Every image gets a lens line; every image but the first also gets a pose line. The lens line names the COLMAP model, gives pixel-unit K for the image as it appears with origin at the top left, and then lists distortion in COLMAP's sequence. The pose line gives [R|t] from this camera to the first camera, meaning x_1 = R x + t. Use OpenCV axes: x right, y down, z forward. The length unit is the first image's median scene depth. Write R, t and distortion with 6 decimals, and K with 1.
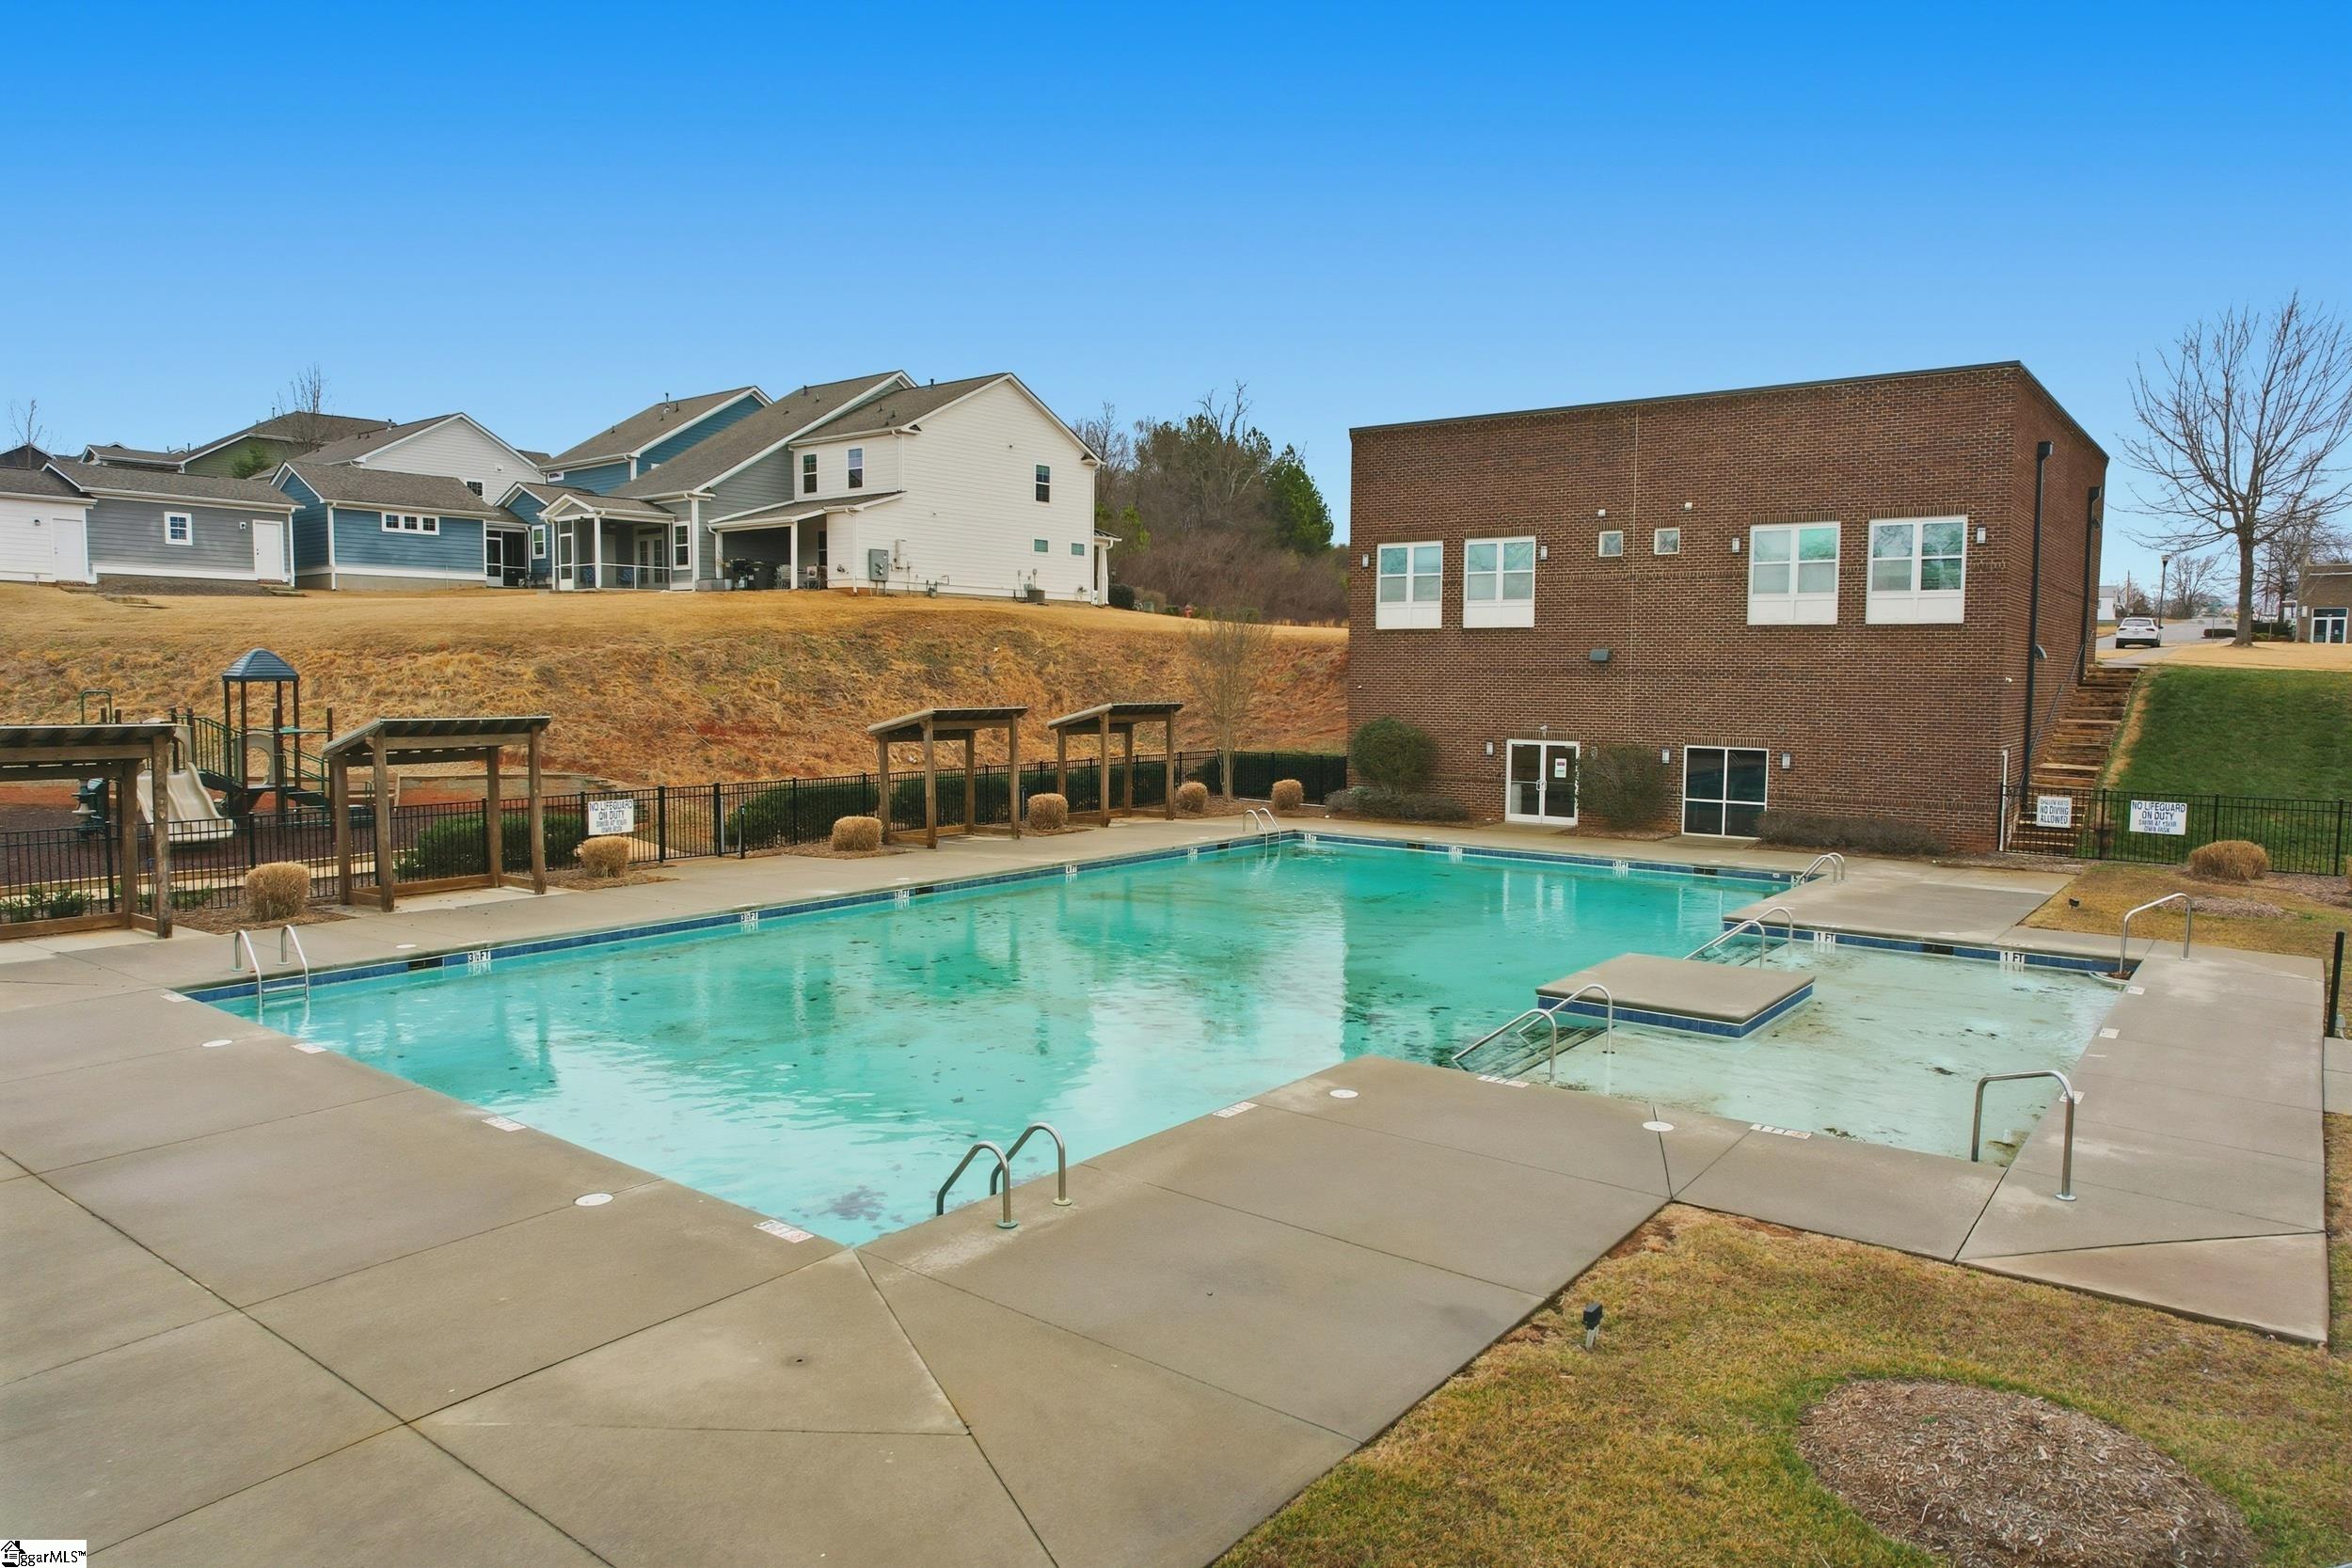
lens RADIAL K [[1498.4, 0, 1189.5], [0, 1498.4, 796.9], [0, 0, 1]] dist [-0.077214, 0.070623]
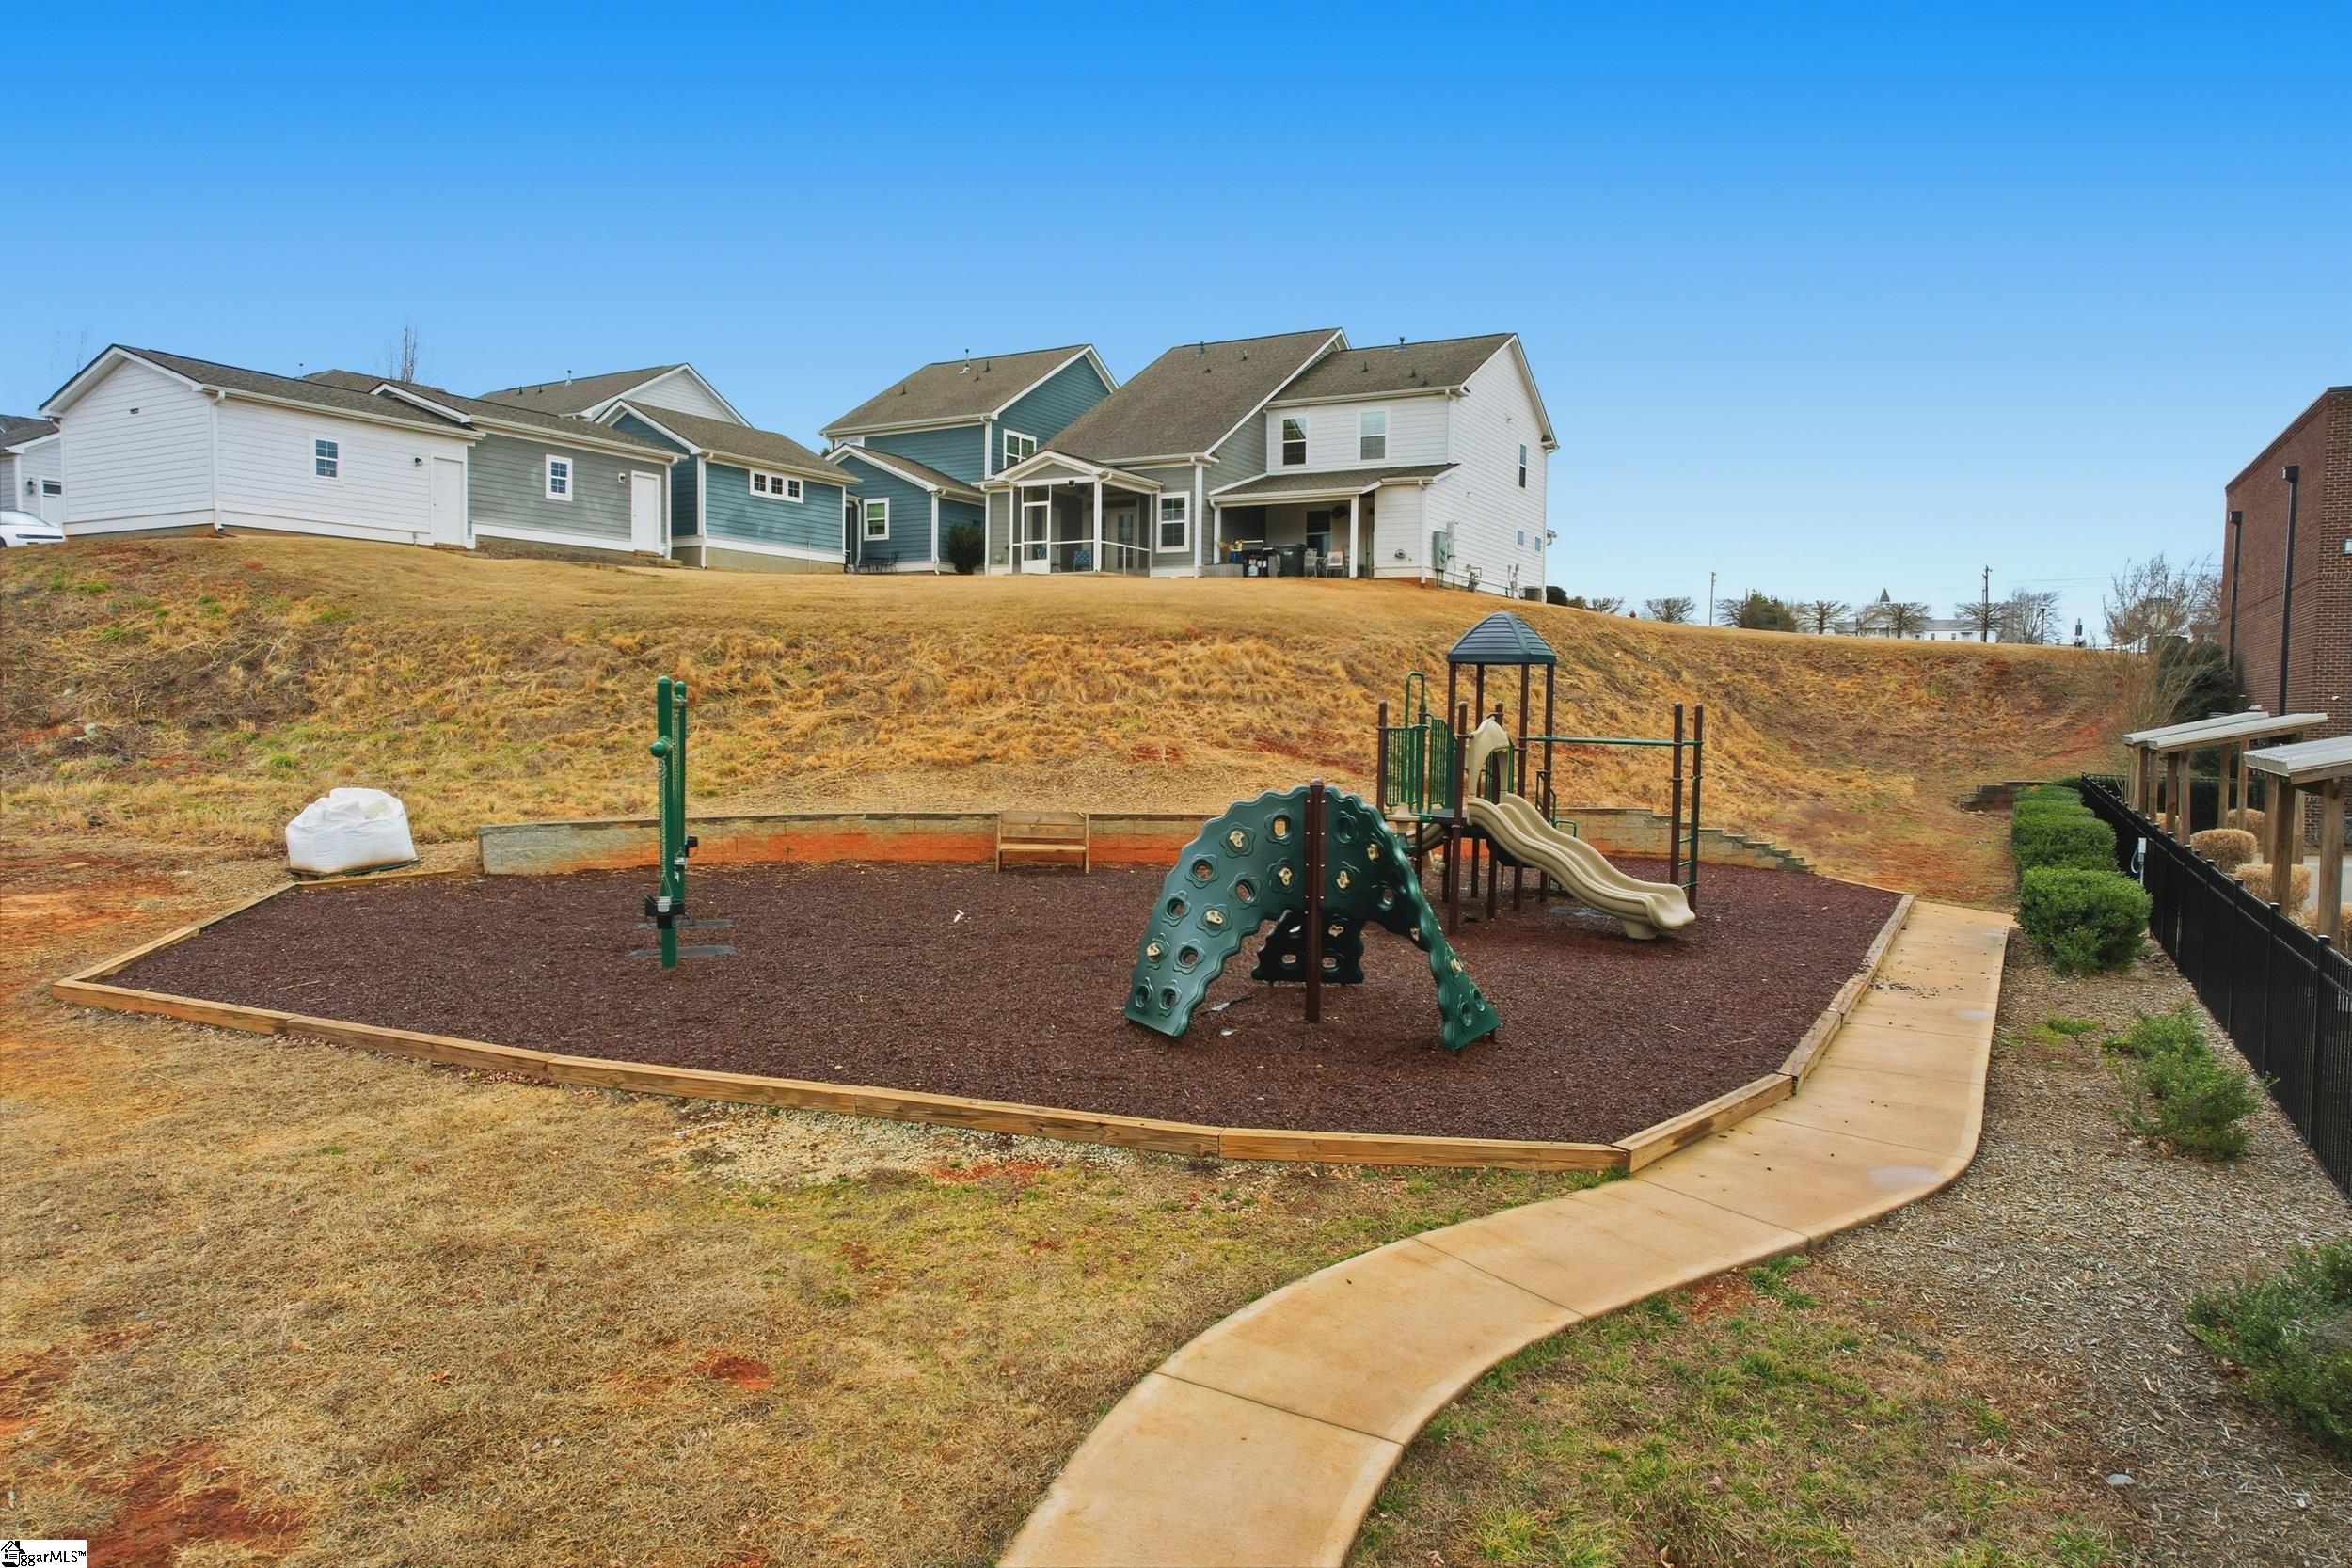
lens RADIAL K [[1498.4, 0, 1189.5], [0, 1498.4, 796.9], [0, 0, 1]] dist [-0.077214, 0.070623]
pose [[0.987643, -0.005213, 0.156636, -0.475088], [0.008191, 0.999798, -0.018376, -0.006265], [-0.156509, 0.019431, 0.987485, 0.211672]]
